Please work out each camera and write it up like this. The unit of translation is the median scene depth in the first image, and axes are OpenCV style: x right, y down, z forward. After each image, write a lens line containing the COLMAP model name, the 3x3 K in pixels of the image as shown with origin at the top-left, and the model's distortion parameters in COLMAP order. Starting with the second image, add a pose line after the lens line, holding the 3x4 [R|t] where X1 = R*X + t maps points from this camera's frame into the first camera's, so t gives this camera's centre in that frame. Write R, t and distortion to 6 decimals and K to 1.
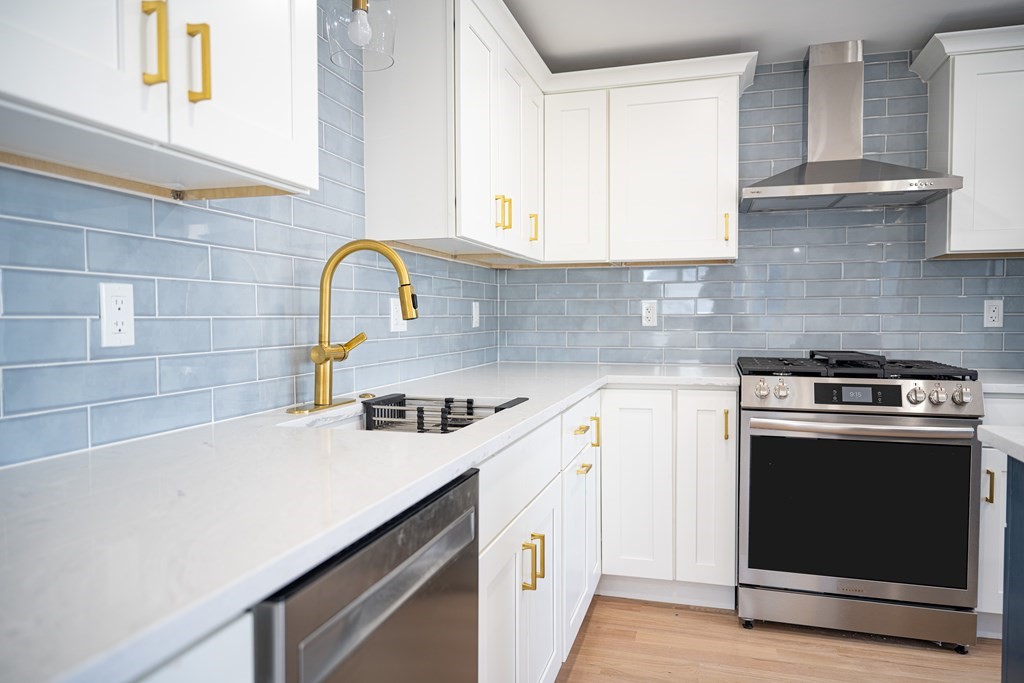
lens RADIAL K [[686.2, 0, 512.0], [0, 686.2, 341.5], [0, 0, 1]] dist [-0.003983, -0.000965]
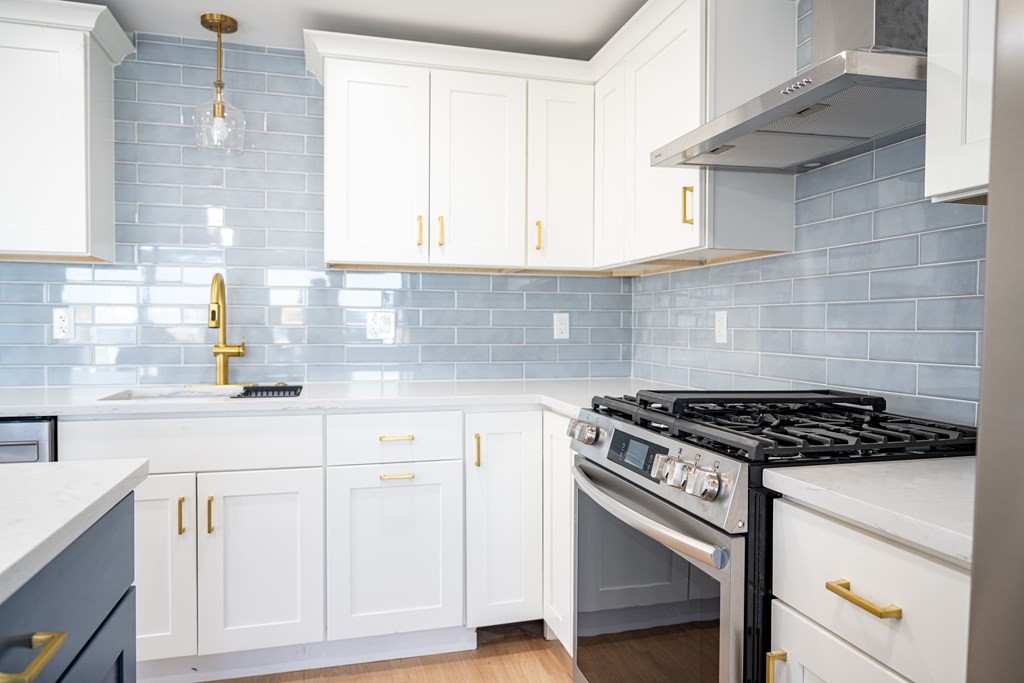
lens RADIAL K [[686.2, 0, 512.0], [0, 686.2, 341.5], [0, 0, 1]] dist [-0.003983, -0.000965]
pose [[0.525184, 0.025347, -0.850611, 0.772025], [-0.040535, 0.999167, 0.004746, -0.019914], [0.850023, 0.031987, 0.525774, 0.440077]]
